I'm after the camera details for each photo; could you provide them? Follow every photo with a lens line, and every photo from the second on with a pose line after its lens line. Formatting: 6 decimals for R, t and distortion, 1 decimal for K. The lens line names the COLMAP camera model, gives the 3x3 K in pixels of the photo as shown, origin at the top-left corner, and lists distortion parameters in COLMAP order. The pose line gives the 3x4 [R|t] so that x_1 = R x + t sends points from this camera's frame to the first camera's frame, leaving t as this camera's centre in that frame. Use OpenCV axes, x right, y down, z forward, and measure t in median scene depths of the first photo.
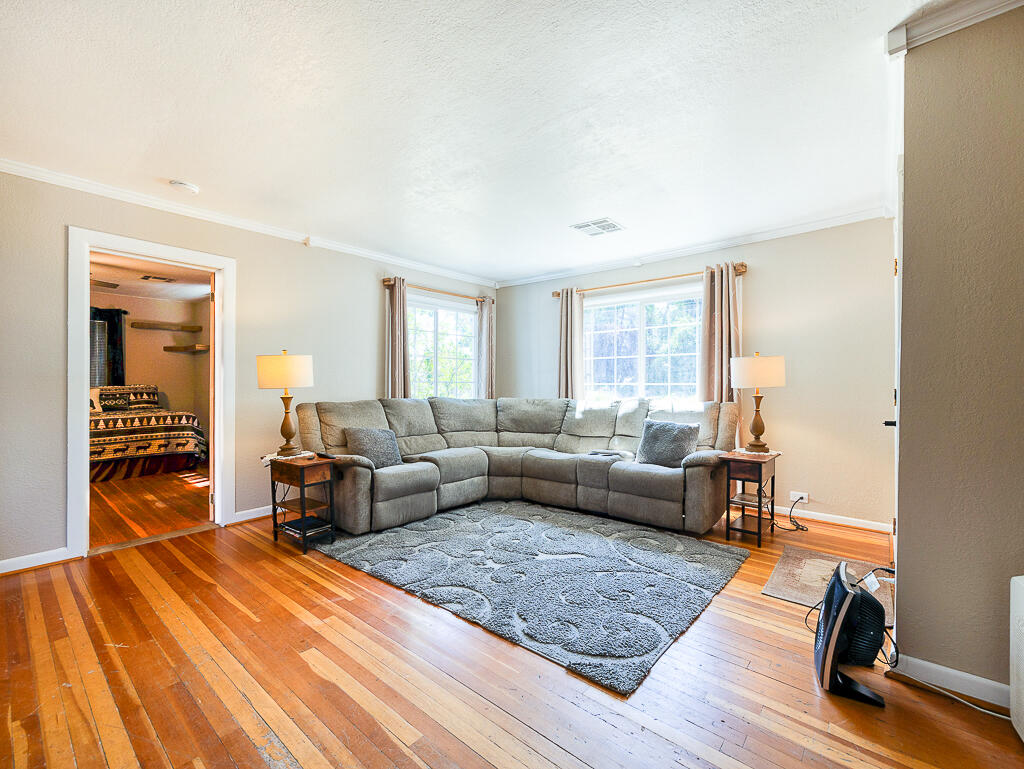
lens RADIAL K [[444.3, 0, 508.1], [0, 444.3, 386.1], [0, 0, 1]] dist [0.003948, 0.000337]
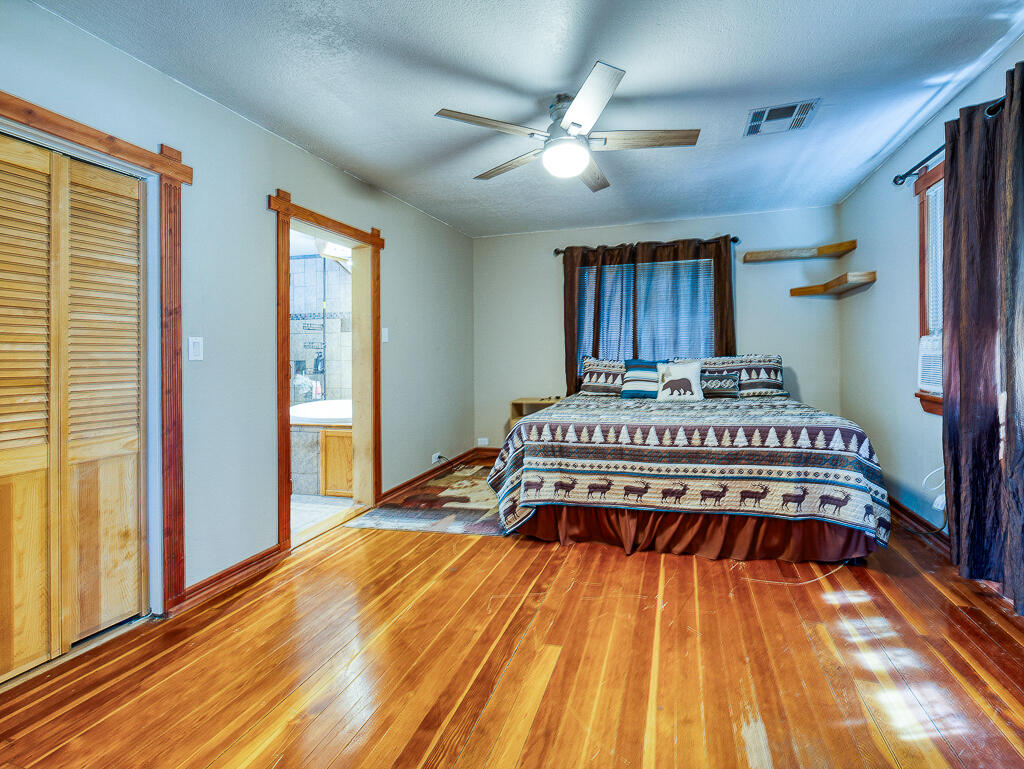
lens RADIAL K [[472.2, 0, 542.1], [0, 472.2, 356.2], [0, 0, 1]] dist [0.000527, 0.000099]
pose [[0.418510, -0.004971, -0.908199, -0.450864], [0.007998, 0.999966, -0.001788, -0.002884], [0.908177, -0.006515, 0.418535, 0.577227]]
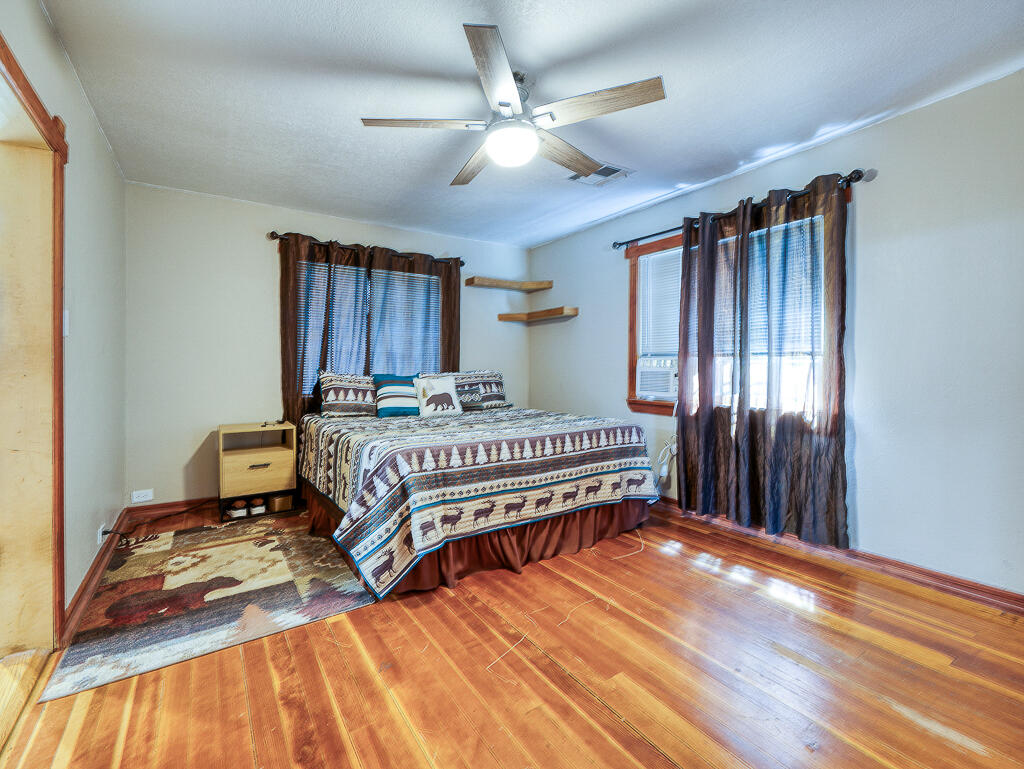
lens RADIAL K [[470.6, 0, 509.6], [0, 470.6, 376.1], [0, 0, 1]] dist [-0.013133, 0.000433]
pose [[0.957359, 0.003900, -0.288875, -0.714907], [-0.002011, 0.999975, 0.006834, 0.000418], [0.288894, -0.005961, 0.957343, 0.416004]]
